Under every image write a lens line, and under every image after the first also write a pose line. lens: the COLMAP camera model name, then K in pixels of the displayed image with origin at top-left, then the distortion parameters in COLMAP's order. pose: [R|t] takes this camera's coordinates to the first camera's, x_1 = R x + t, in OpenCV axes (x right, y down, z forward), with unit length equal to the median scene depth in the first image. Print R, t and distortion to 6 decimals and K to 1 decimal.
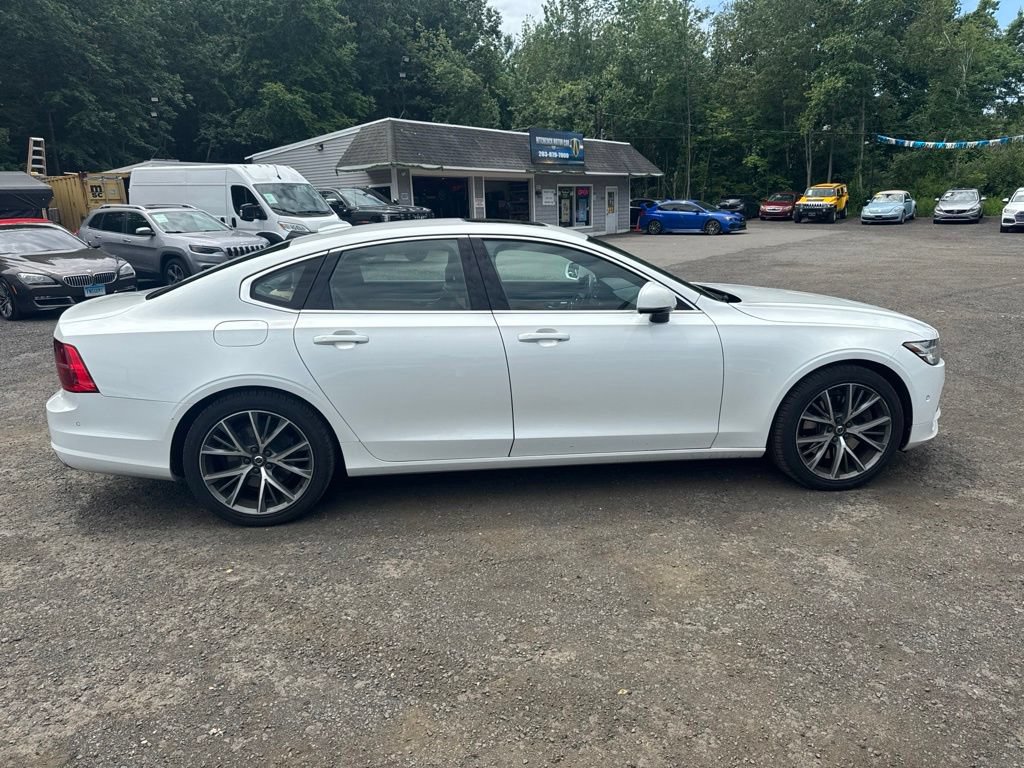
lens RADIAL K [[725.0, 0, 510.9], [0, 725.0, 386.1], [0, 0, 1]] dist [0.029538, -0.035834]
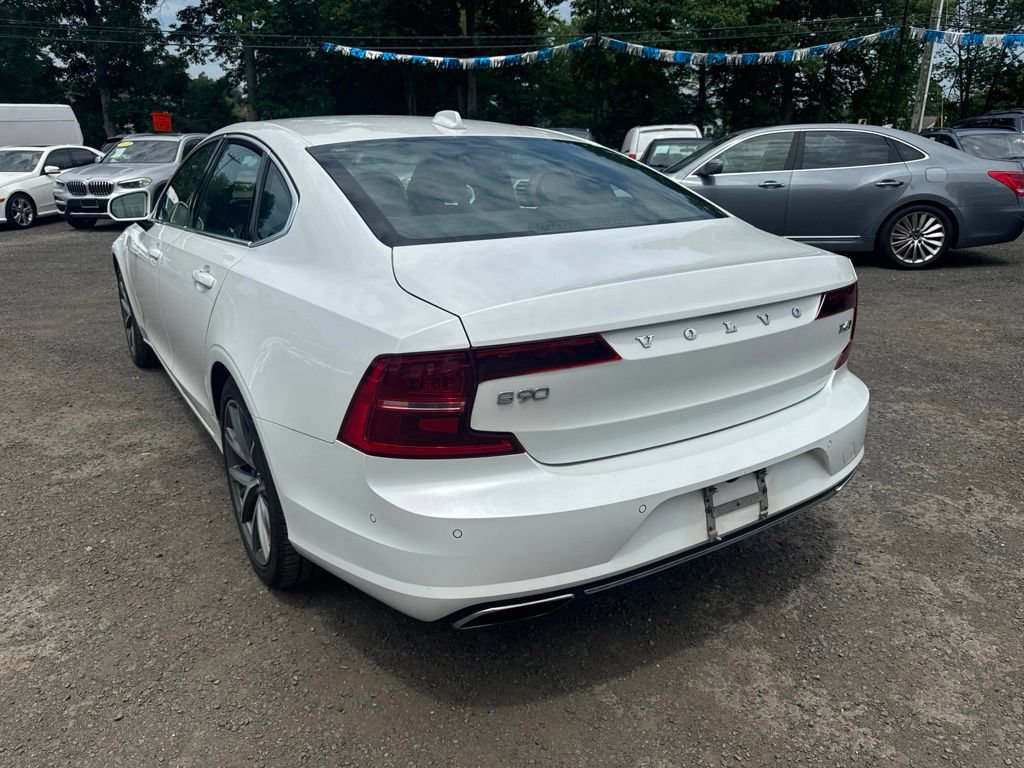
lens RADIAL K [[725.0, 0, 510.5], [0, 725.0, 387.1], [0, 0, 1]] dist [0.029538, -0.035834]
pose [[-0.445727, -0.257760, 0.857256, -0.173763], [0.231453, 0.891898, 0.388519, -0.048751], [-0.864730, 0.371588, -0.337884, 0.247869]]
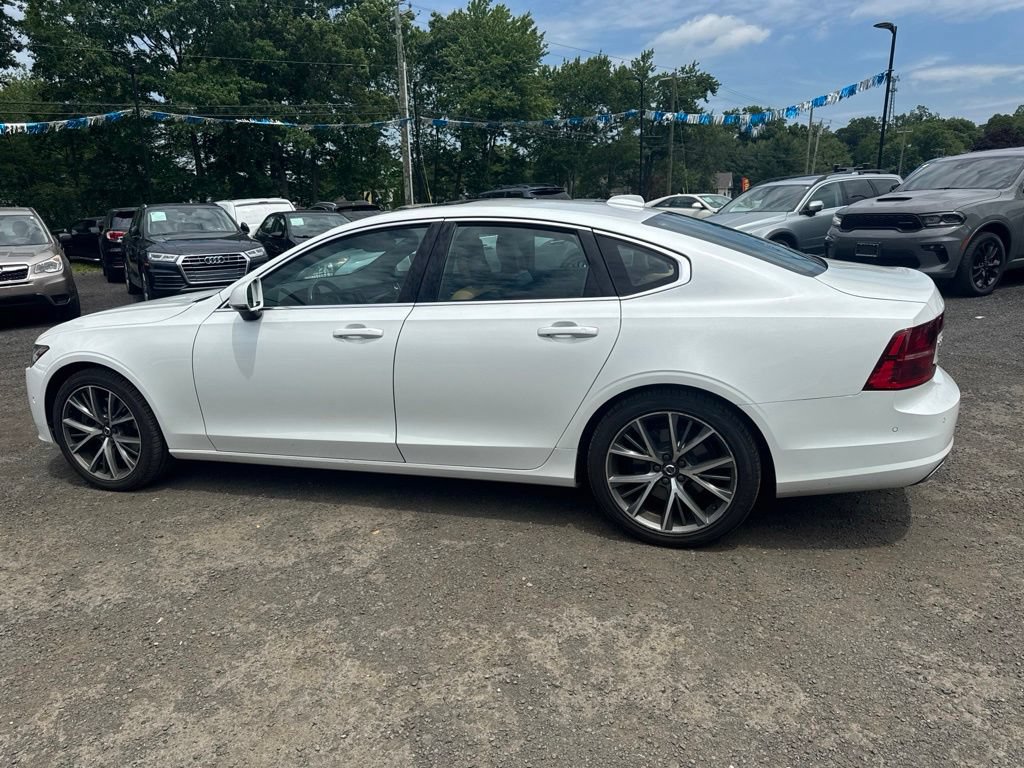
lens RADIAL K [[725.0, 0, 512.1], [0, 725.0, 375.4], [0, 0, 1]] dist [0.029538, -0.035834]
pose [[-0.910559, -0.041791, 0.411261, -0.096578], [0.151699, 0.891684, 0.426482, -0.084950], [-0.384538, 0.450725, -0.805592, 0.367009]]
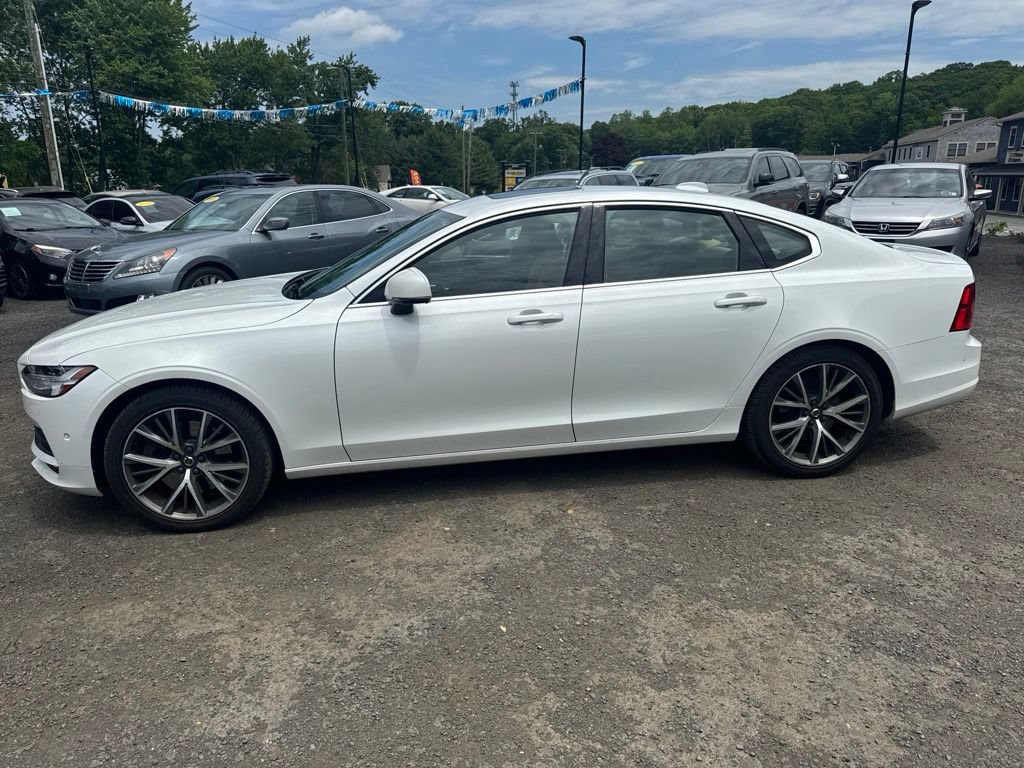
lens RADIAL K [[725.0, 0, 510.1], [0, 725.0, 378.5], [0, 0, 1]] dist [0.029538, -0.035834]
pose [[-0.998479, 0.052174, -0.017806, 0.007303], [0.037147, 0.875384, 0.481999, -0.095106], [0.040735, 0.480604, -0.875991, 0.391799]]
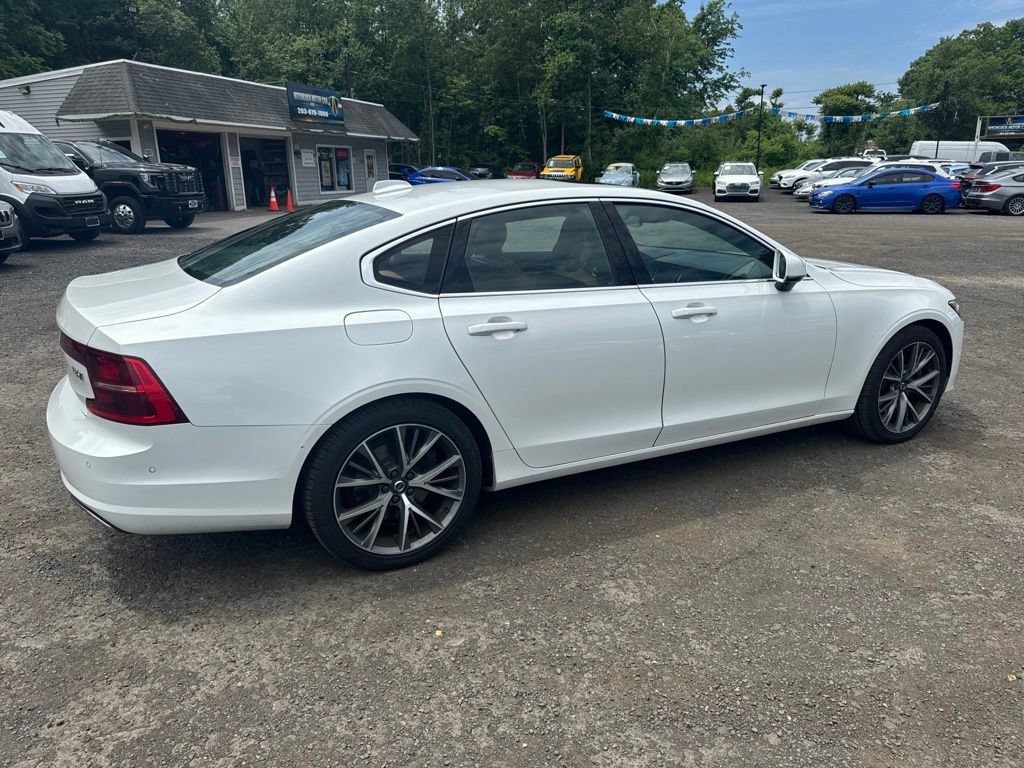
lens RADIAL K [[725.0, 0, 512.9], [0, 725.0, 389.2], [0, 0, 1]] dist [0.029538, -0.035834]
pose [[0.930963, -0.084721, 0.355148, -0.083797], [0.067823, 0.995904, 0.059789, -0.006982], [-0.358759, -0.031574, 0.932896, 0.037606]]
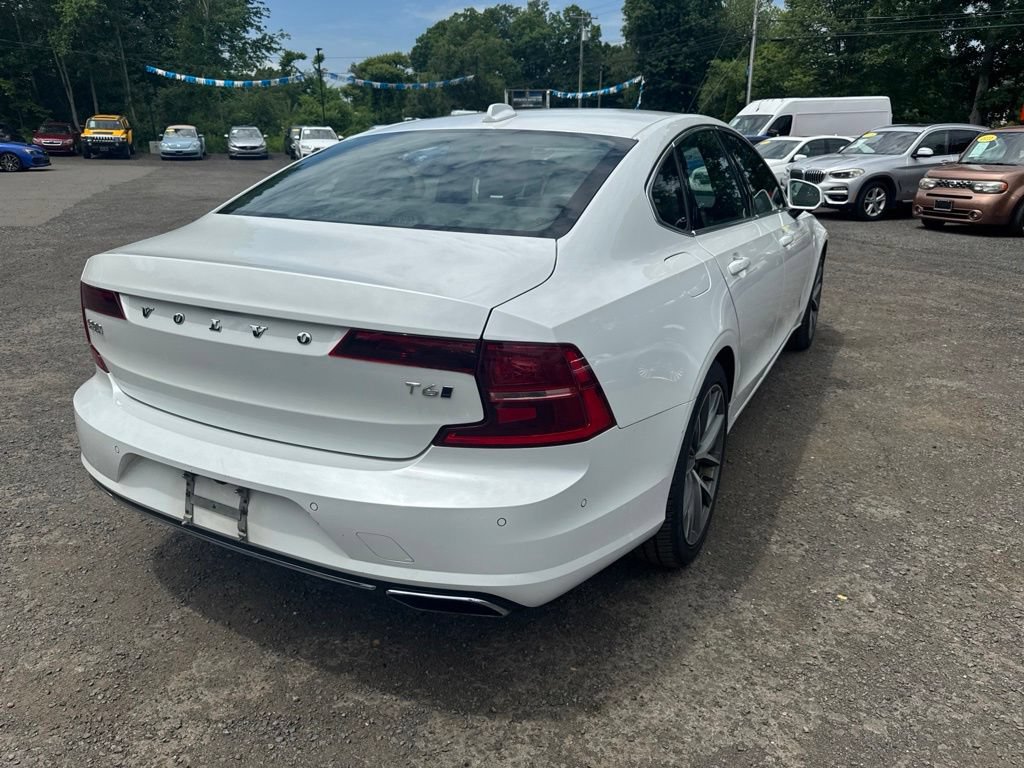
lens RADIAL K [[725.0, 0, 511.6], [0, 725.0, 389.2], [0, 0, 1]] dist [0.029538, -0.035834]
pose [[0.563049, -0.246945, 0.788666, -0.159405], [0.182714, 0.967894, 0.172620, -0.018285], [-0.805972, 0.046907, 0.590092, 0.122947]]
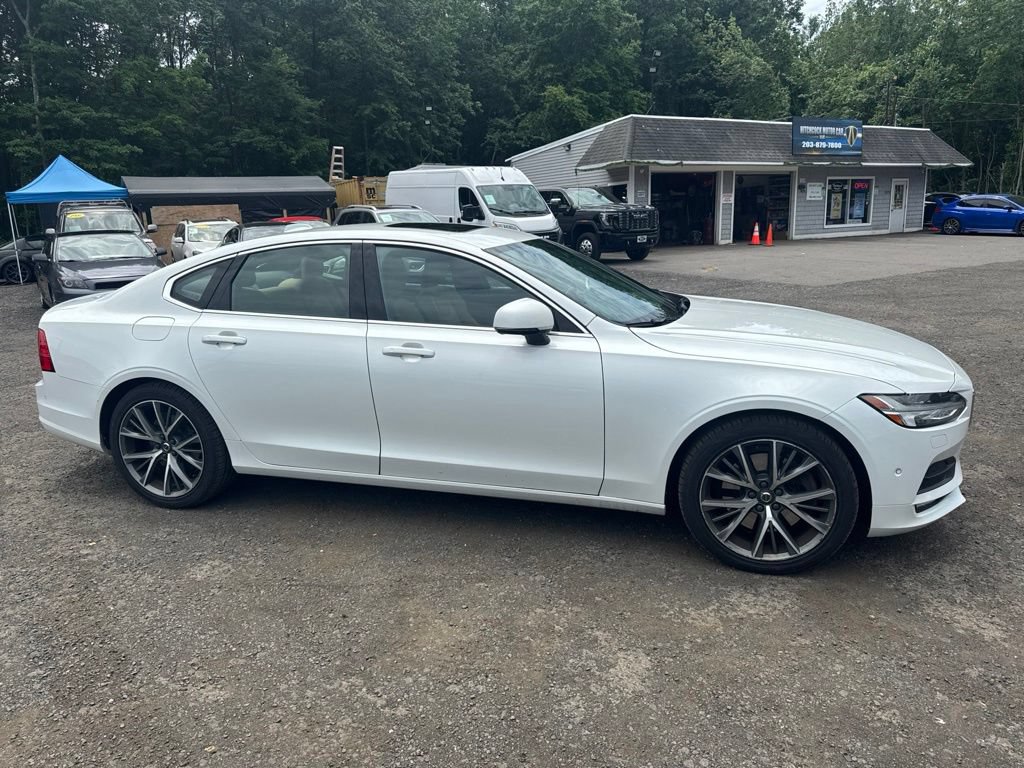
lens RADIAL K [[725.0, 0, 511.5], [0, 725.0, 385.8], [0, 0, 1]] dist [0.029538, -0.035834]
pose [[0.923960, 0.089287, -0.371922, 0.086912], [-0.087918, 0.995913, 0.020675, -0.009259], [0.372248, 0.013596, 0.928034, 0.031070]]
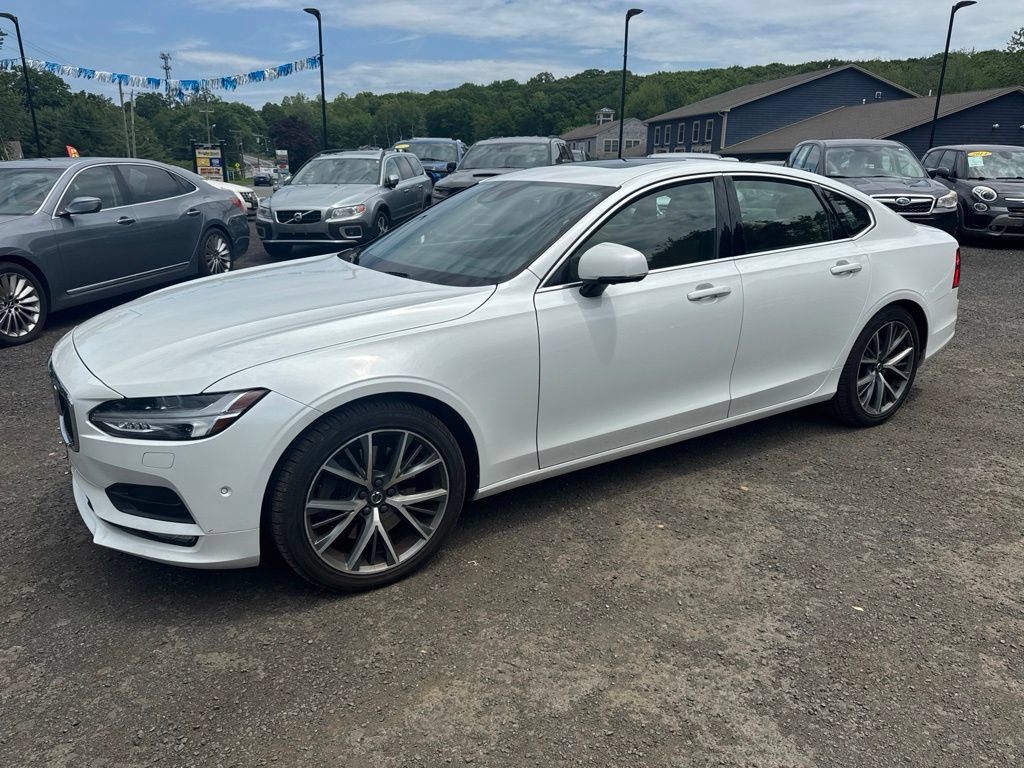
lens RADIAL K [[725.0, 0, 517.1], [0, 725.0, 378.8], [0, 0, 1]] dist [0.029538, -0.035834]
pose [[-0.896749, 0.148929, -0.416726, 0.098585], [-0.082088, 0.869350, 0.487331, -0.085770], [0.434859, 0.471222, -0.767364, 0.355844]]
